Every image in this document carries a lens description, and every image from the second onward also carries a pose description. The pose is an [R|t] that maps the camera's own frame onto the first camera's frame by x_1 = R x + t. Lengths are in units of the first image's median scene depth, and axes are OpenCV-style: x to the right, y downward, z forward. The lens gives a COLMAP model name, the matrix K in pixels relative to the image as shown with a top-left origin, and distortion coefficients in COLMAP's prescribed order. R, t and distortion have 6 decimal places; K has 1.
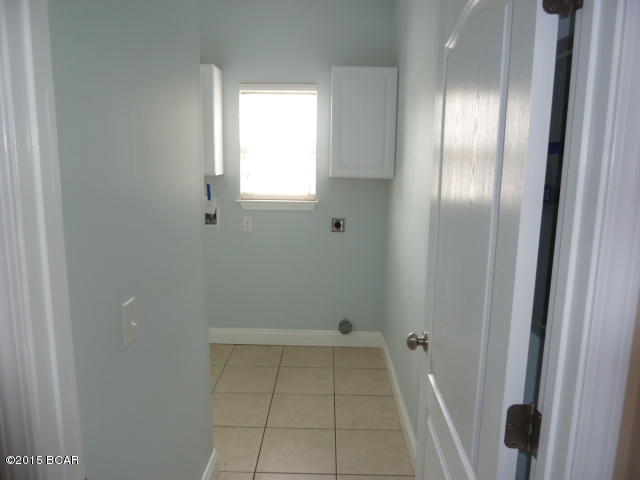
lens RADIAL K [[470.7, 0, 321.6], [0, 470.7, 237.7], [0, 0, 1]] dist [-0.053194, 0.026045]
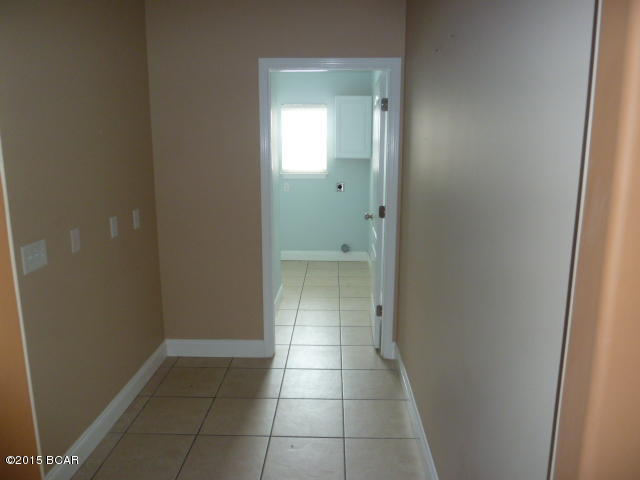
lens RADIAL K [[470.7, 0, 321.6], [0, 470.7, 237.7], [0, 0, 1]] dist [-0.053194, 0.026045]
pose [[0.999858, -0.008962, -0.014260, -0.009185], [0.009127, 0.999892, 0.011546, 0.133493], [0.014155, -0.011674, 0.999832, -0.692779]]
